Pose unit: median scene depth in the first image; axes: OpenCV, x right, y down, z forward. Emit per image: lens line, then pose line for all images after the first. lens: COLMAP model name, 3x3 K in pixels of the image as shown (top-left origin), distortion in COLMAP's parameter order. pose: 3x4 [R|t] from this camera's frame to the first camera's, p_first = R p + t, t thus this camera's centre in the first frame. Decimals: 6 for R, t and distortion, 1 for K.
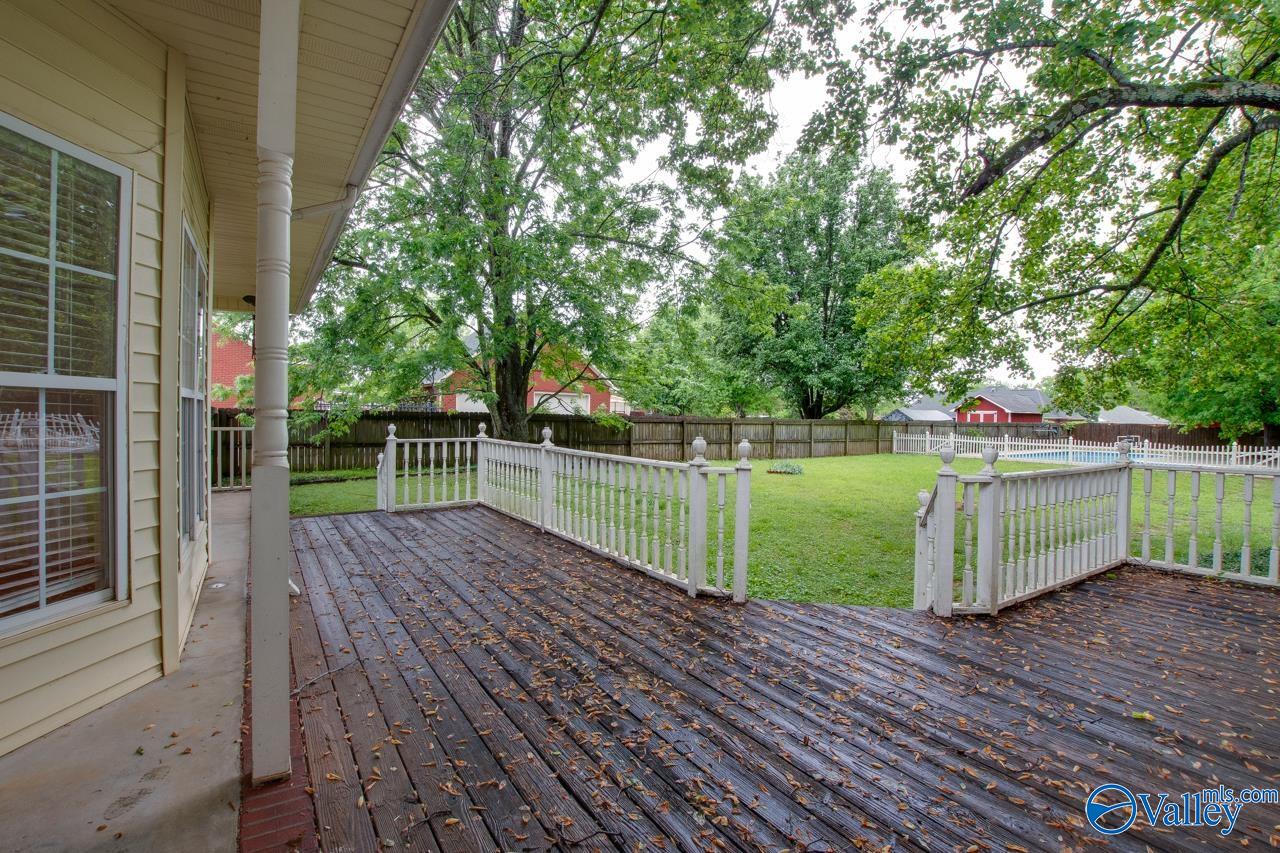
lens RADIAL K [[586.2, 0, 640.0], [0, 586.2, 426.5], [0, 0, 1]] dist [-0.036593, 0.006149]
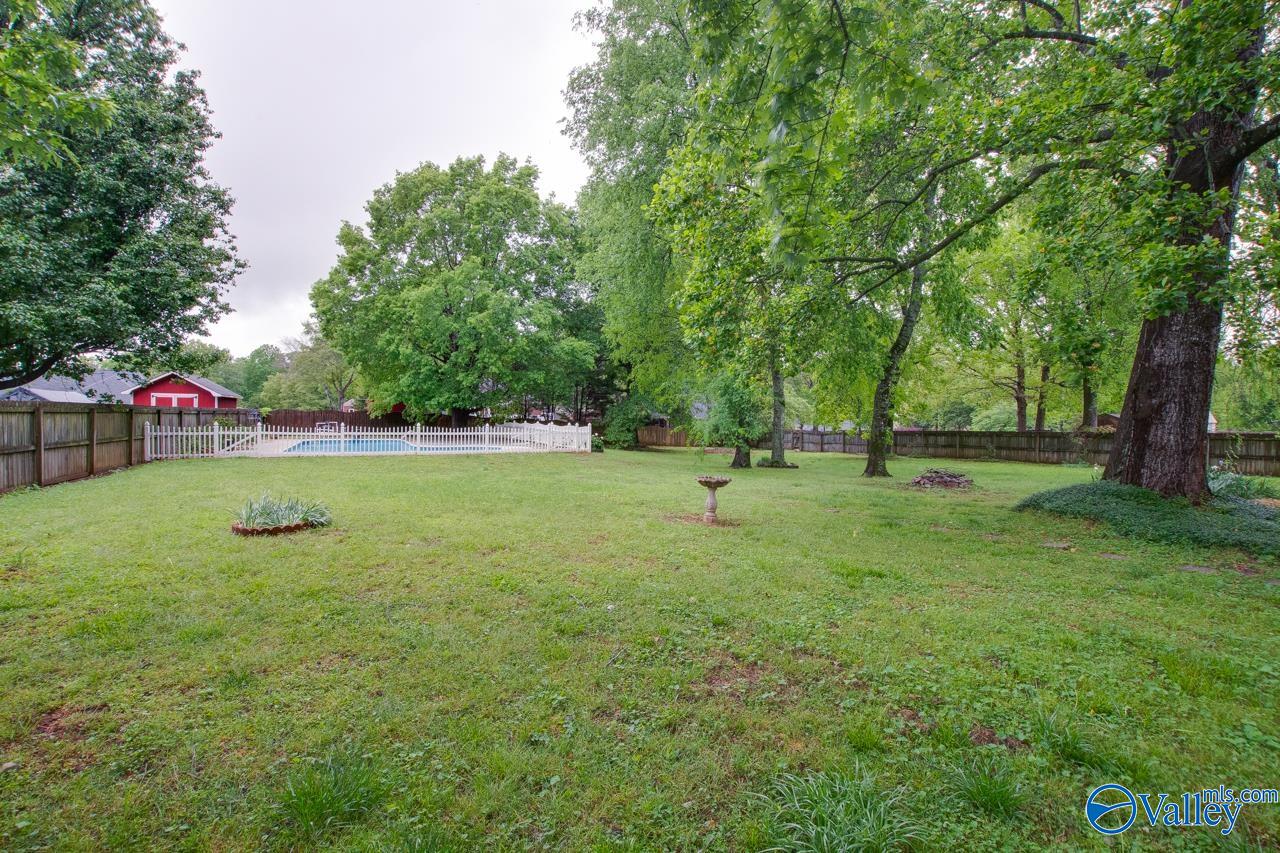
lens RADIAL K [[586.2, 0, 640.0], [0, 586.2, 426.5], [0, 0, 1]] dist [-0.036593, 0.006149]
pose [[0.136882, -0.032110, 0.990067, -0.272875], [0.010722, 0.999464, 0.030932, -0.003191], [-0.990529, 0.006382, 0.137153, 1.582756]]
